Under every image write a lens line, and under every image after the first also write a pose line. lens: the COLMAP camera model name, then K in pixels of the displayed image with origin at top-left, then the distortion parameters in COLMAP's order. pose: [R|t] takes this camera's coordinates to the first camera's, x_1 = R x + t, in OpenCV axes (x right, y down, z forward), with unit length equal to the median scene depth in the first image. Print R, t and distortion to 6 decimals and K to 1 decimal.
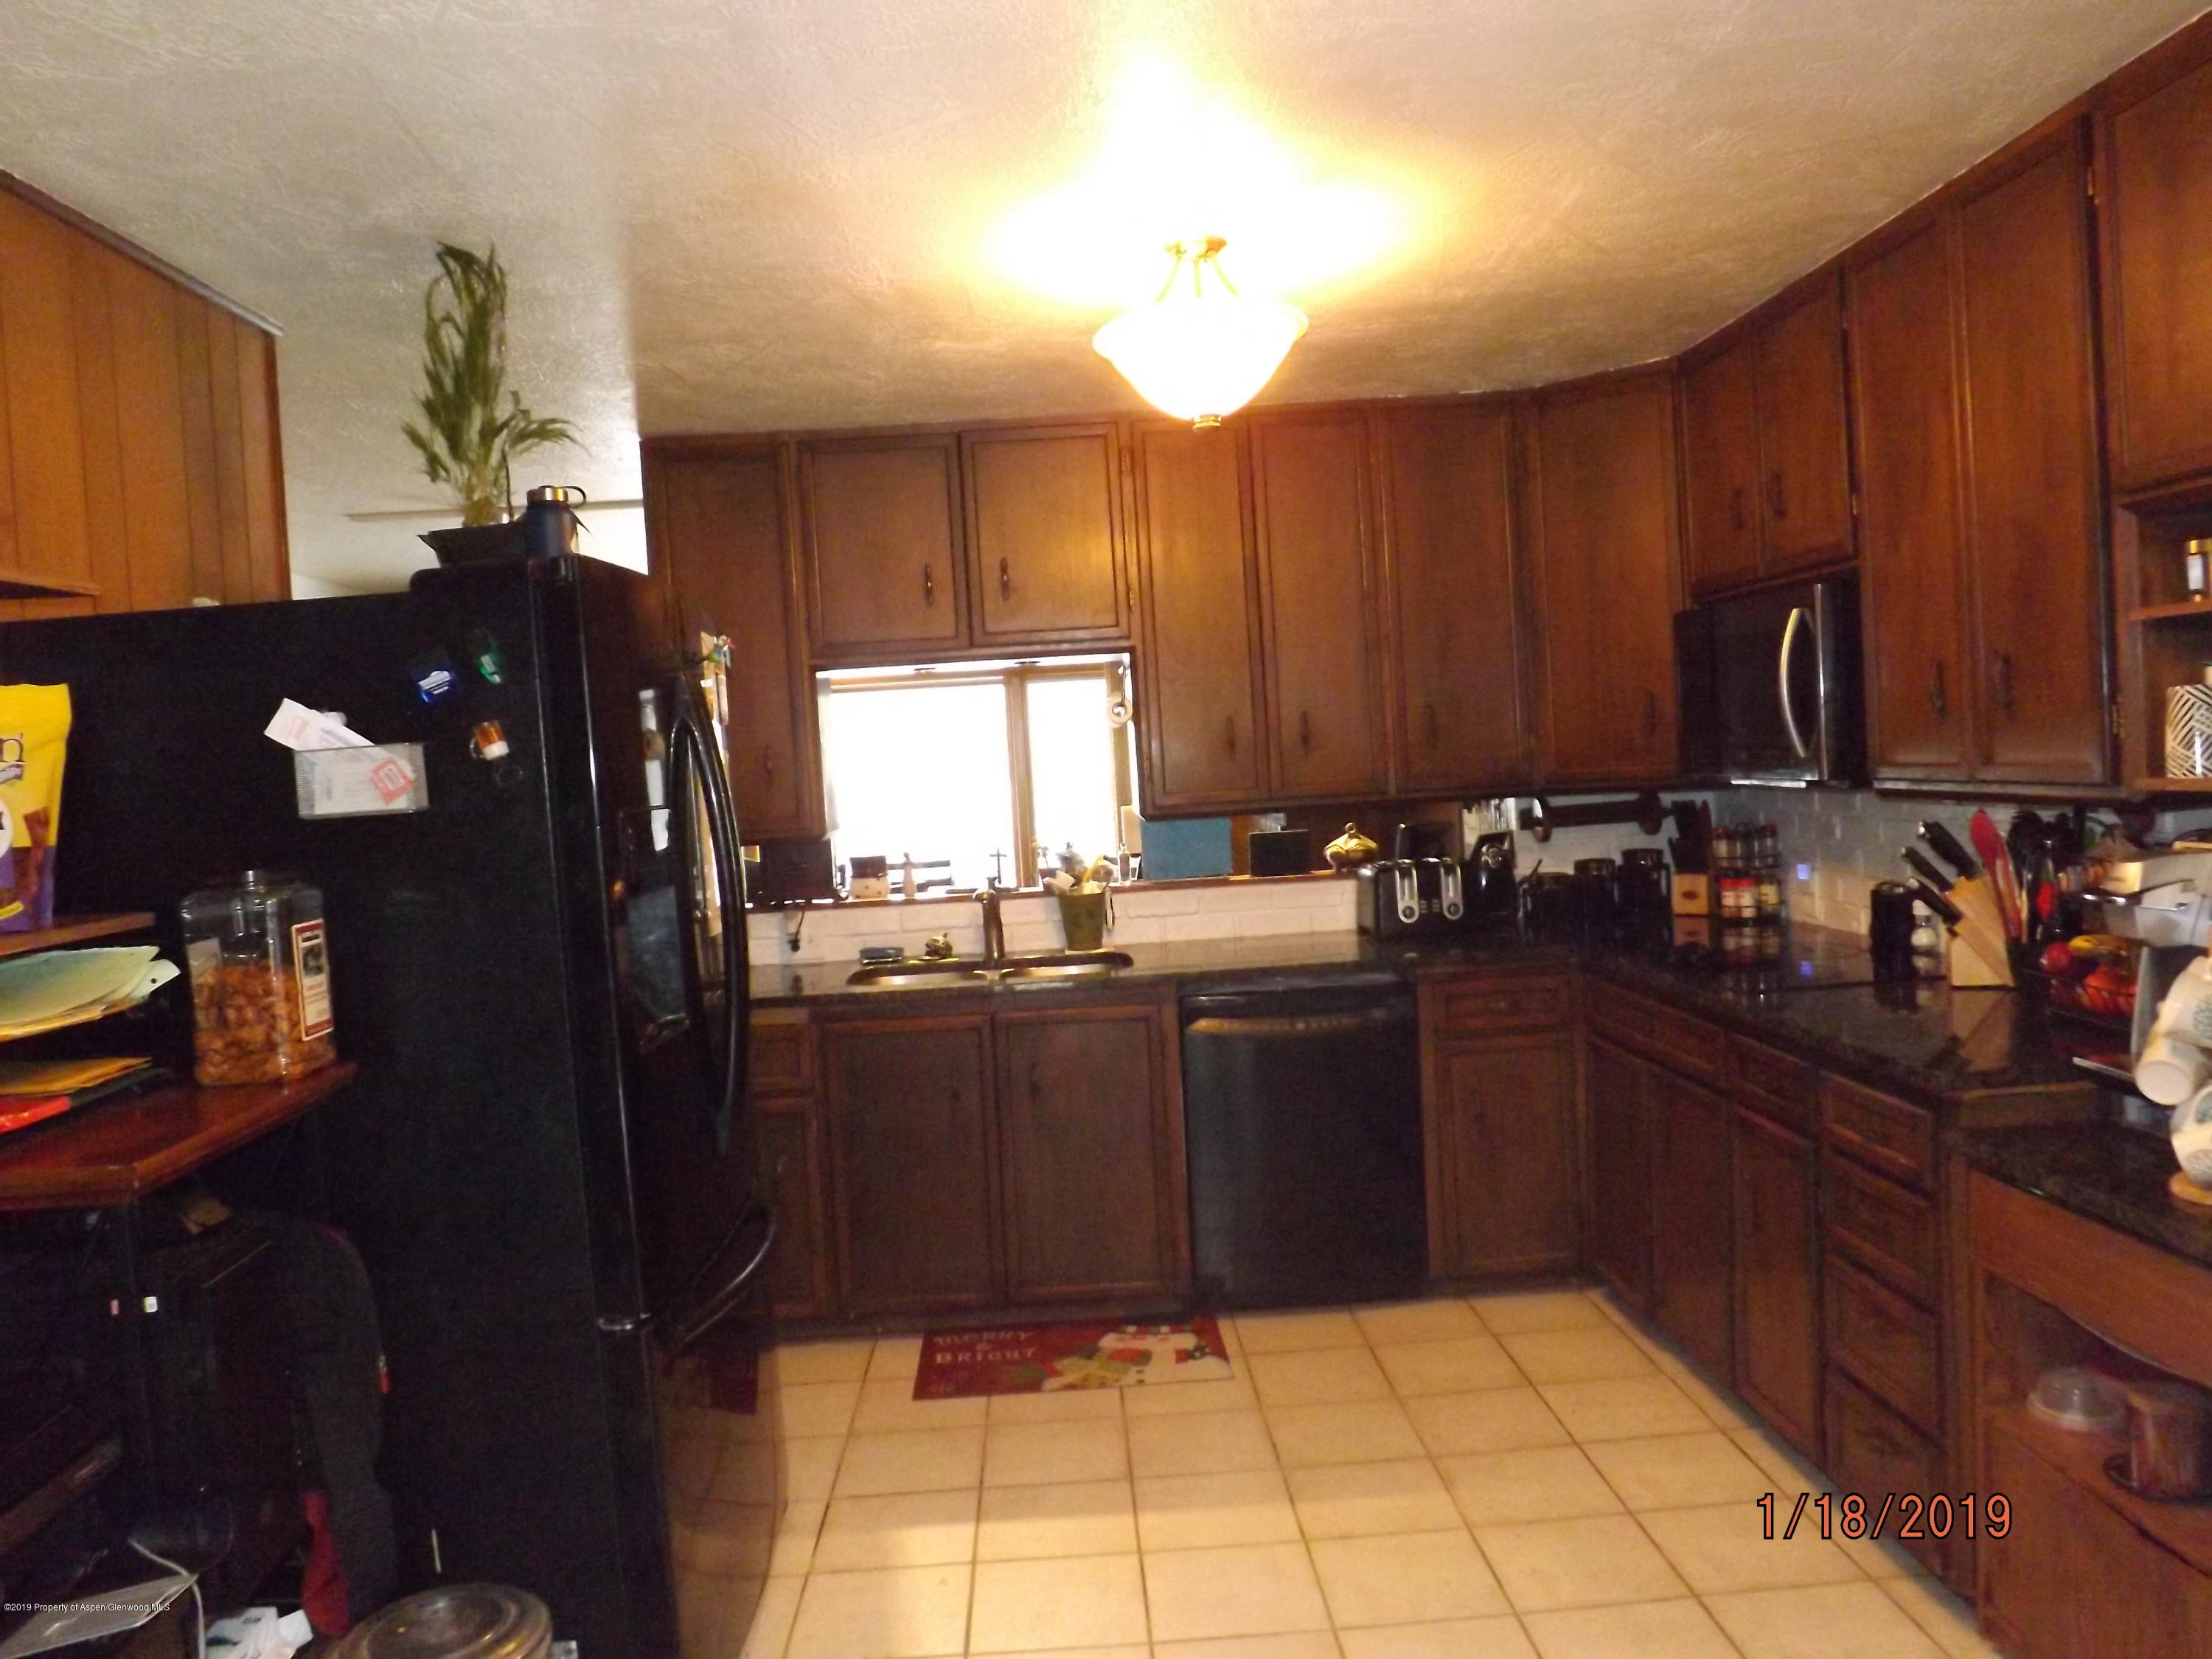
lens RADIAL K [[1607.2, 0, 1107.8], [0, 1607.2, 813.5], [0, 0, 1]] dist [-0.059747, 0.021188]
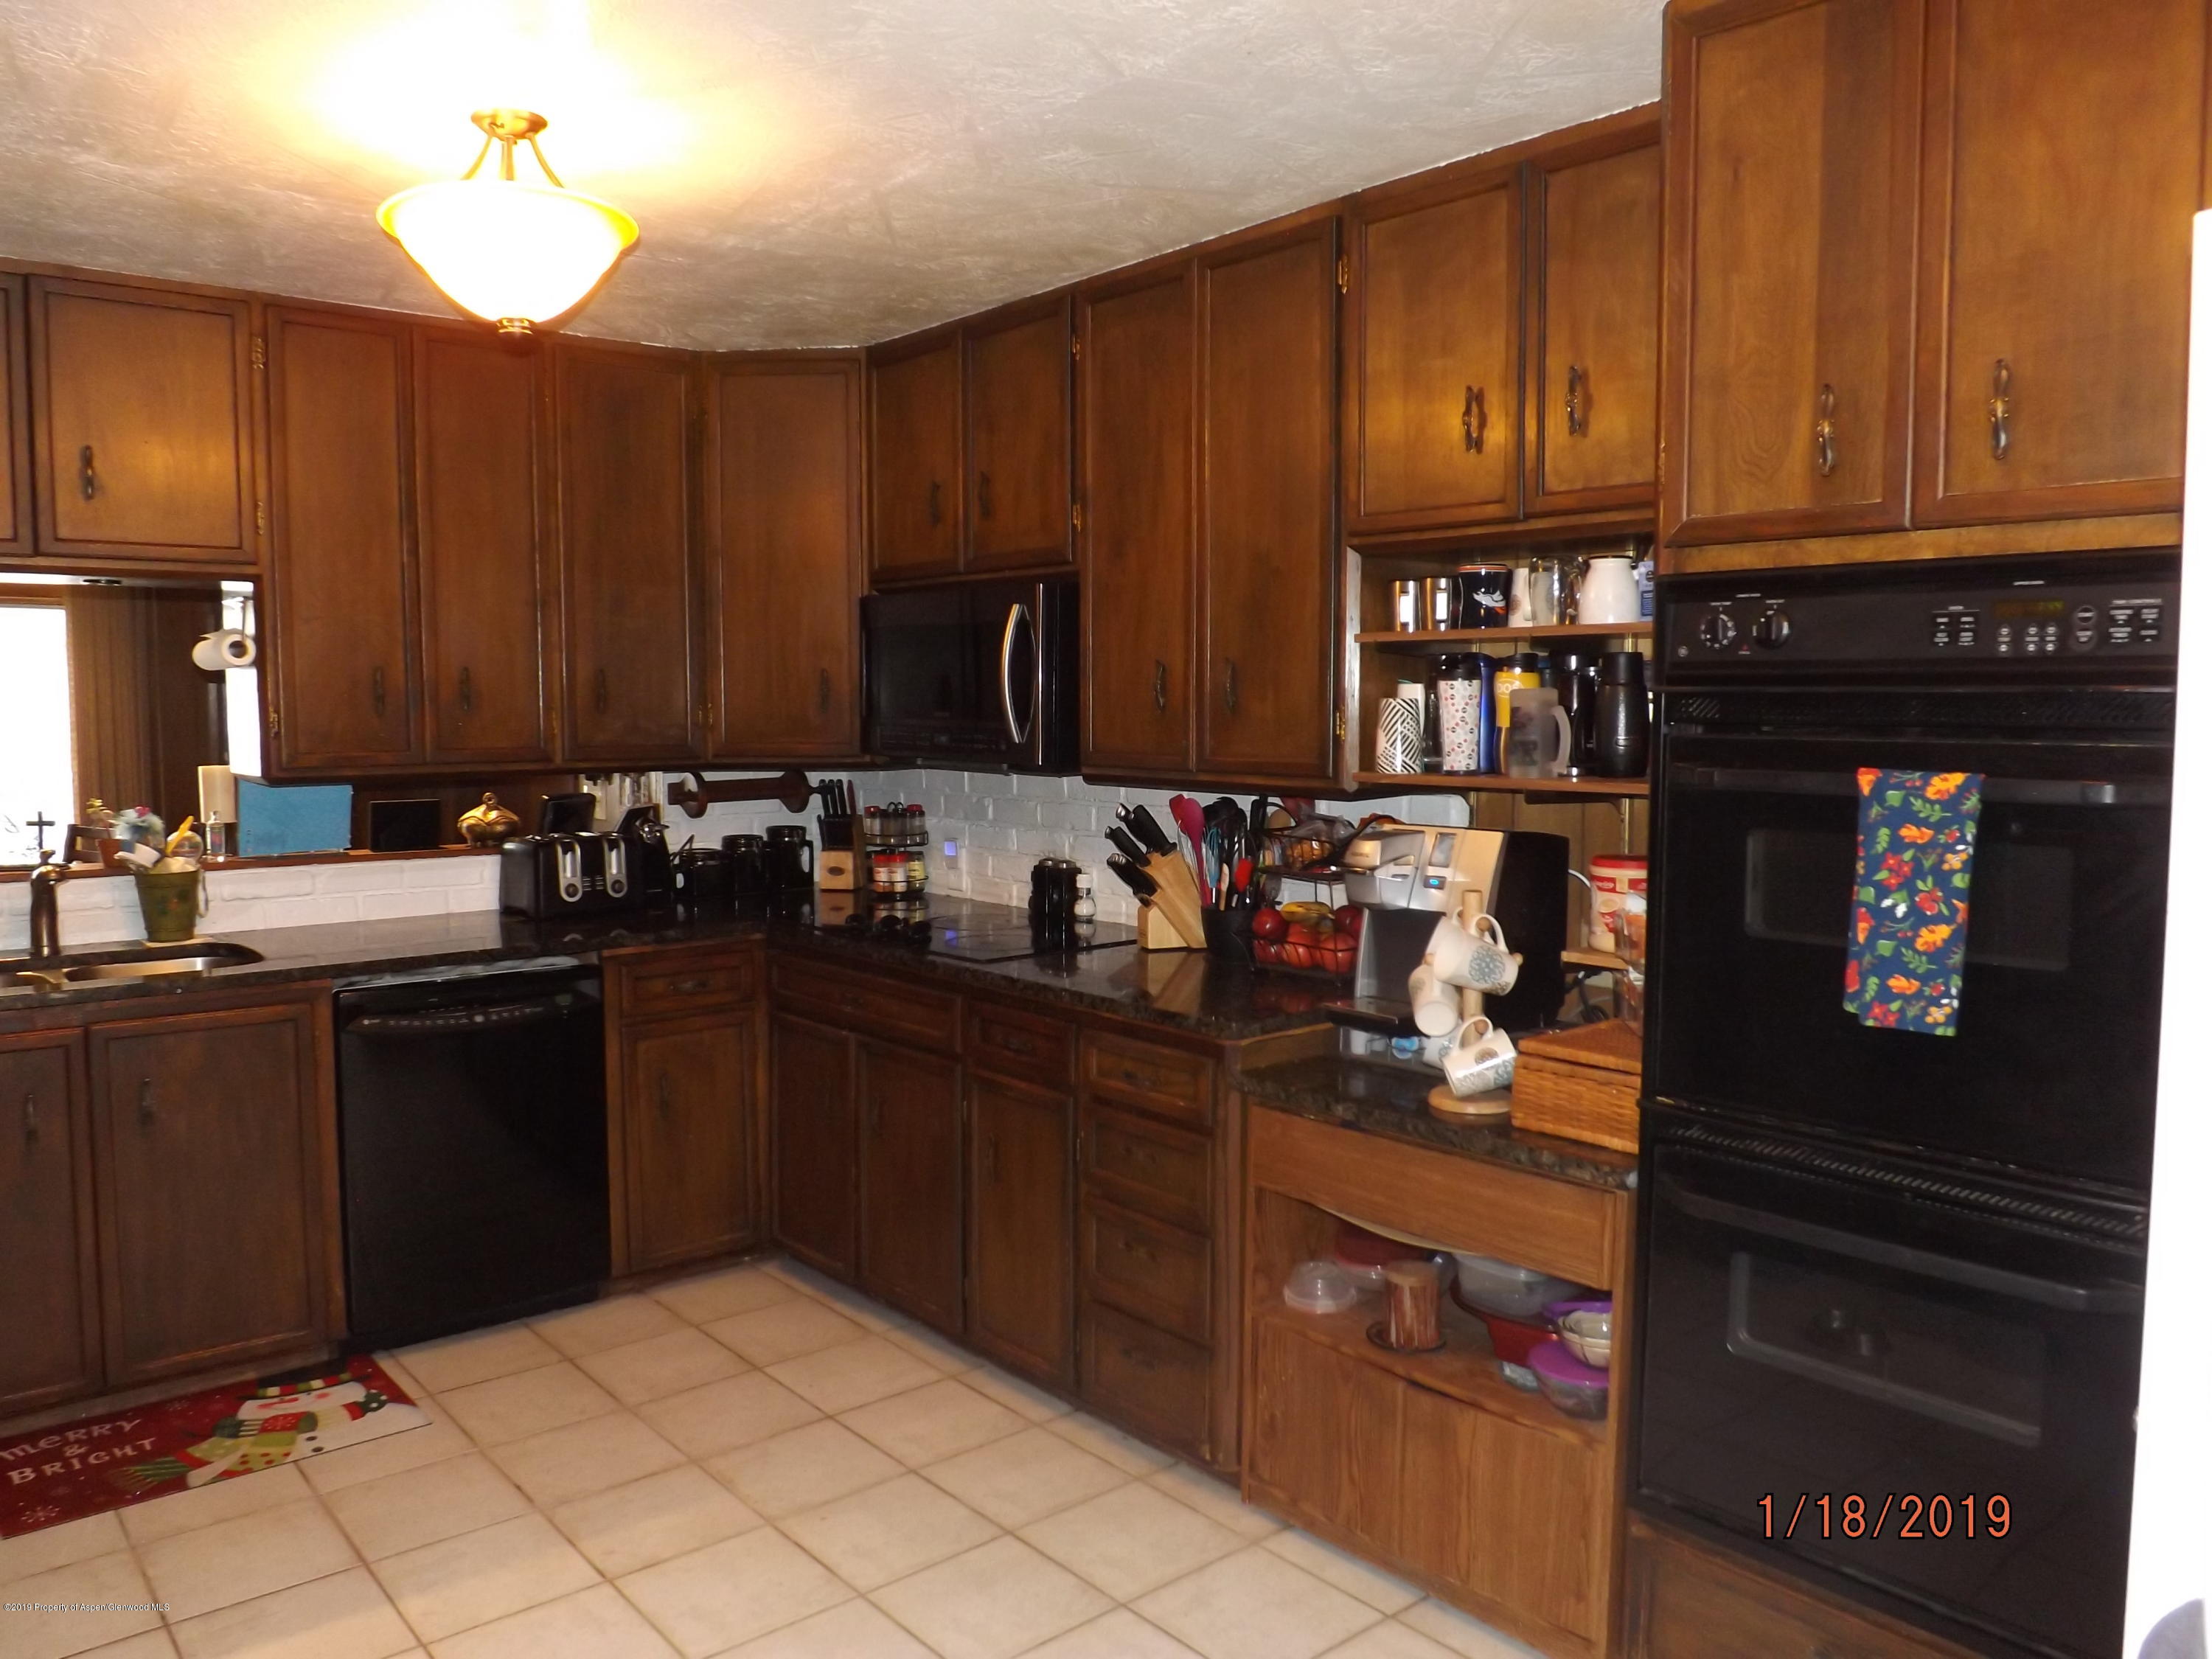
lens RADIAL K [[1607.2, 0, 1109.5], [0, 1607.2, 815.4], [0, 0, 1]] dist [-0.059747, 0.021188]
pose [[0.781428, 0.015612, 0.623800, -0.179395], [-0.024582, 0.999681, 0.005774, 0.006023], [-0.623511, -0.019846, 0.781563, 0.098559]]
